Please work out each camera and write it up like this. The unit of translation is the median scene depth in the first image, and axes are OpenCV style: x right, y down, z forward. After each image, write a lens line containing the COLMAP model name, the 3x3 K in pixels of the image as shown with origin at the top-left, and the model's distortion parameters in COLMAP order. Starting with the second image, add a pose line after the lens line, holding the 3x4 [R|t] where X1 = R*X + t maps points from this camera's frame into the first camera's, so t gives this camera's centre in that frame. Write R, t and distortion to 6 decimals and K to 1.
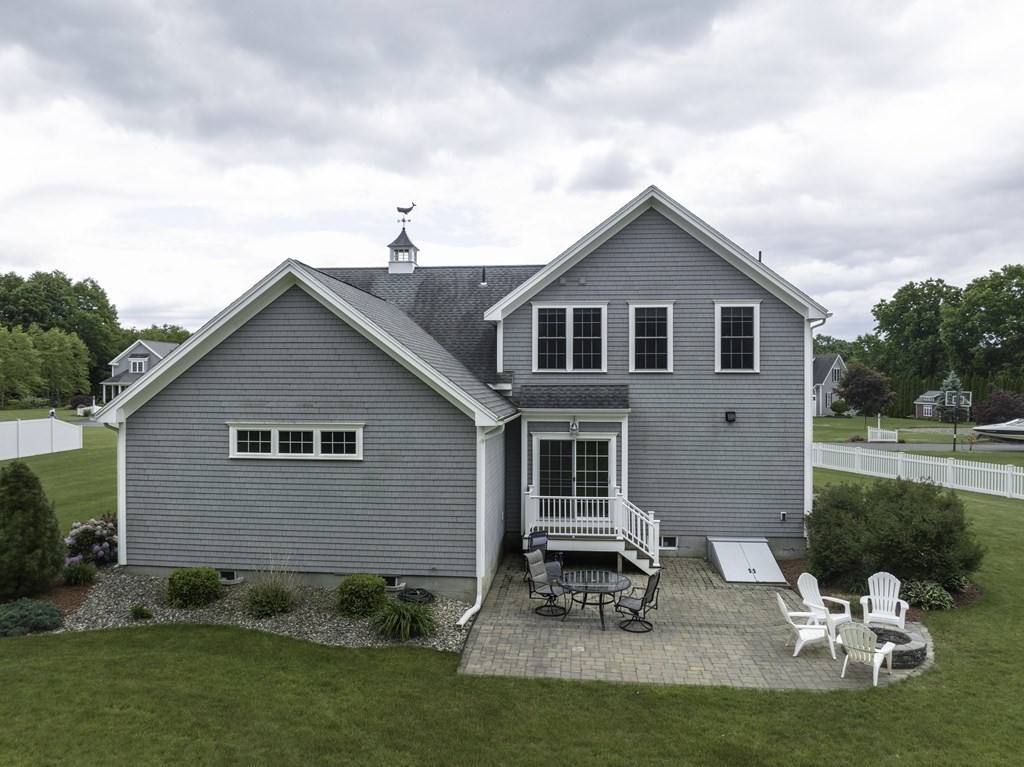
lens RADIAL K [[722.2, 0, 505.8], [0, 722.2, 382.0], [0, 0, 1]] dist [-0.026093, -0.001844]
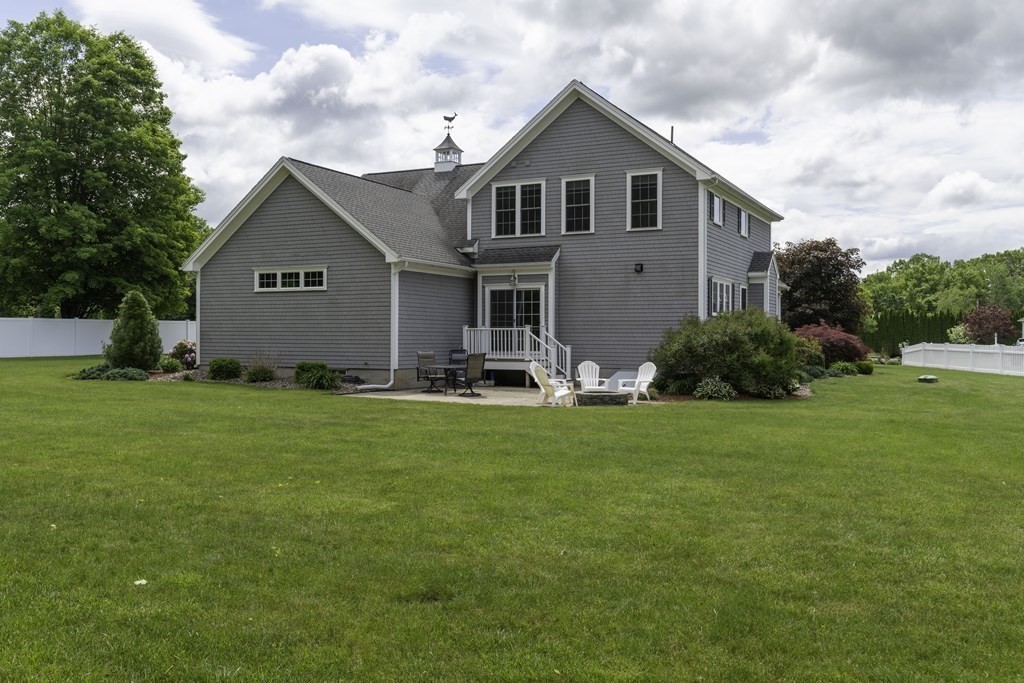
lens RADIAL K [[896.6, 0, 512.7], [0, 896.6, 337.8], [0, 0, 1]] dist [0.014329, 0.003384]
pose [[0.930425, 0.001022, -0.366481, 0.660403], [-0.001586, 0.999998, -0.001237, 0.165507], [0.366479, 0.001733, 0.930425, -0.450710]]
